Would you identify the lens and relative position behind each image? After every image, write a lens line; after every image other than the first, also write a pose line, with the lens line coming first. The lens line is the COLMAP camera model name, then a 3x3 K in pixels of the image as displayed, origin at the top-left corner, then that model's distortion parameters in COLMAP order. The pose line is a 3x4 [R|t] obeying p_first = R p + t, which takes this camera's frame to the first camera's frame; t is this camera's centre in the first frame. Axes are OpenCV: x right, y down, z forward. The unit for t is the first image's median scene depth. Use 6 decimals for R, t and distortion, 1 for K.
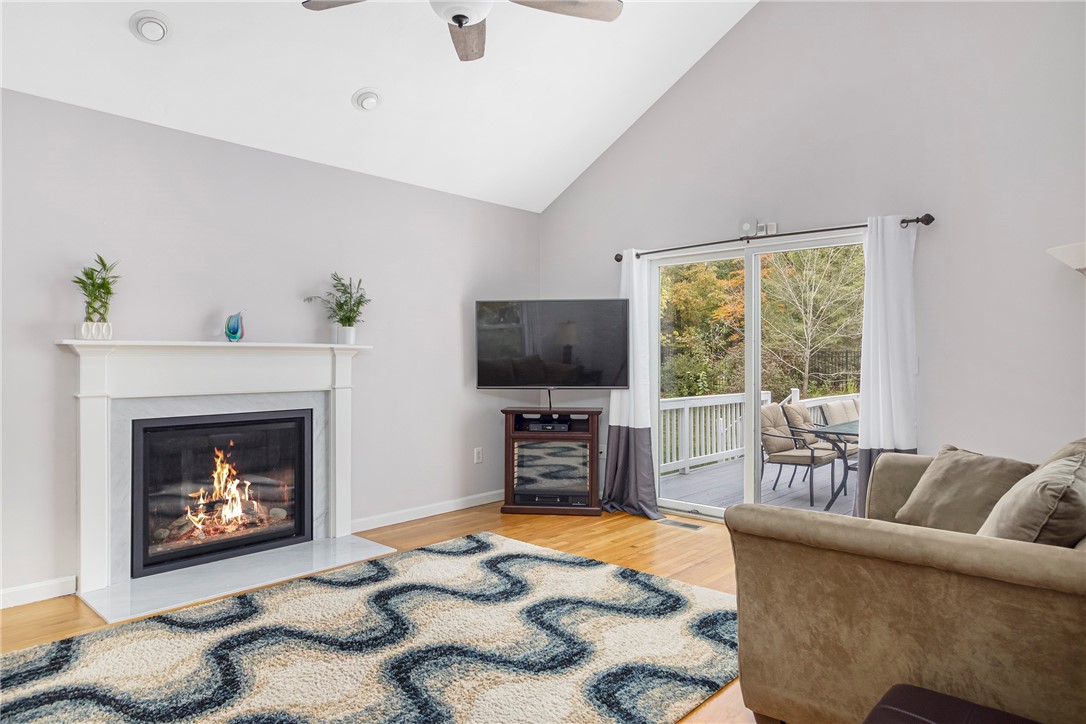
lens RADIAL K [[665.8, 0, 543.0], [0, 665.8, 362.0], [0, 0, 1]] dist [0.001658, 0.000758]
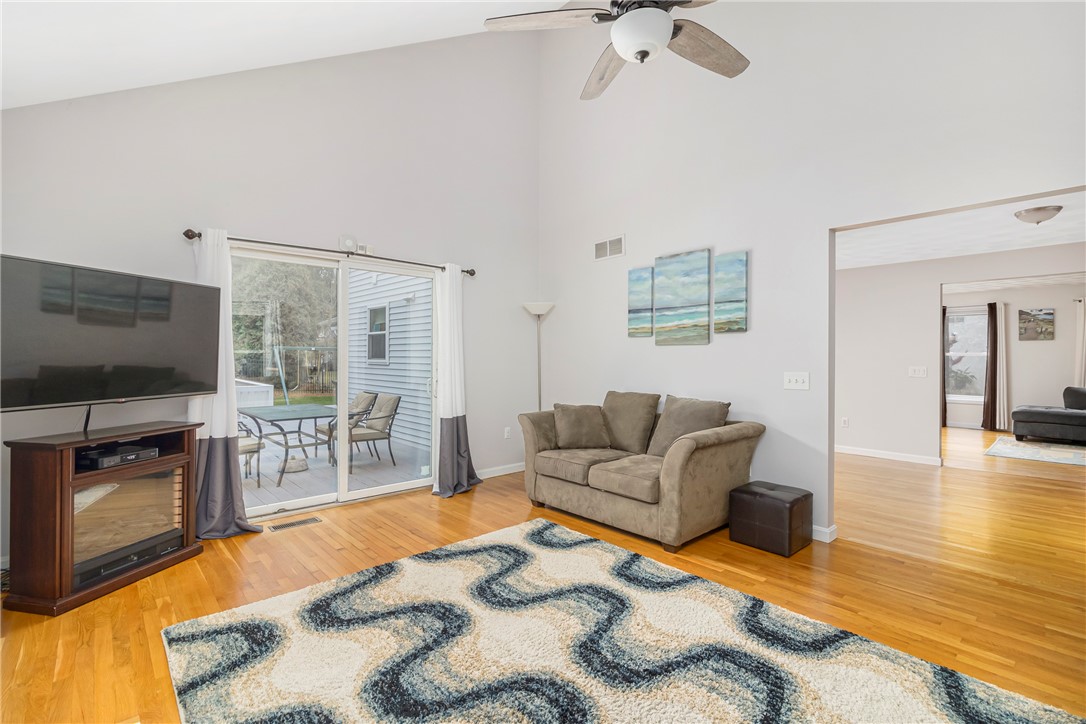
lens RADIAL K [[505.6, 0, 543.0], [0, 505.6, 362.0], [0, 0, 1]] dist [0.002471, 0.000251]
pose [[0.088249, -0.010724, 0.996041, -0.691285], [0.002784, 0.999941, 0.010520, -0.007047], [-0.996095, 0.001844, 0.088274, 0.762095]]
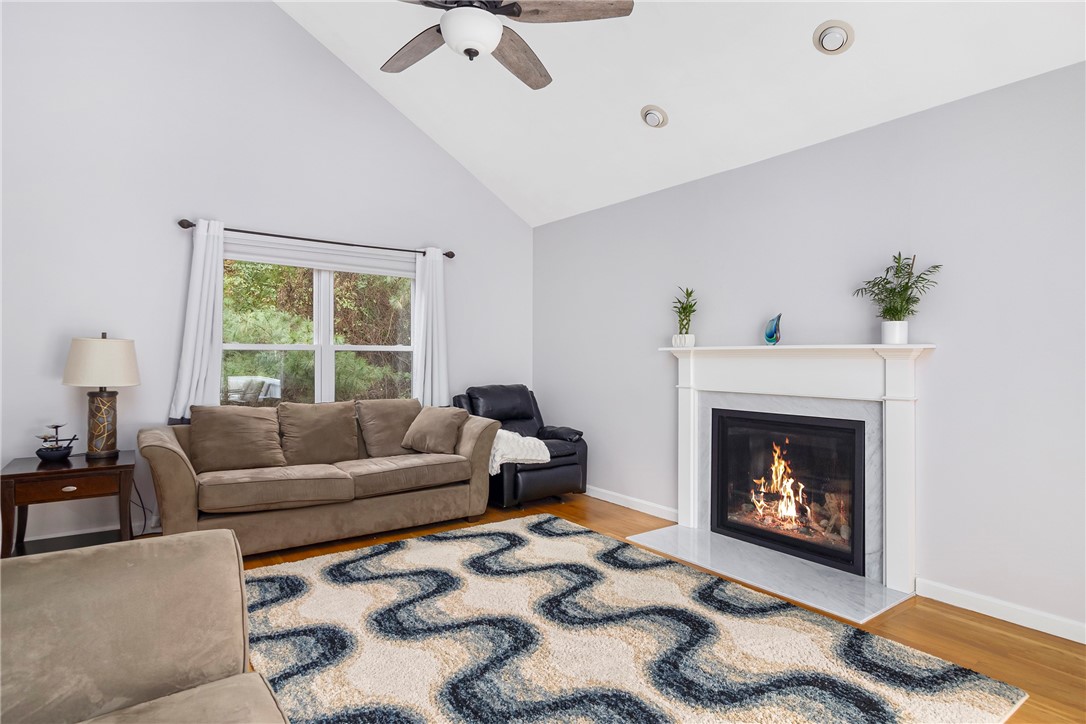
lens RADIAL K [[576.2, 0, 543.0], [0, 576.2, 362.0], [0, 0, 1]] dist [0.000791, -0.000560]
pose [[-0.189884, 0.003701, -0.981800, 0.558074], [-0.009819, 0.999936, 0.005668, -0.006212], [0.981757, 0.010717, -0.189835, 0.911289]]
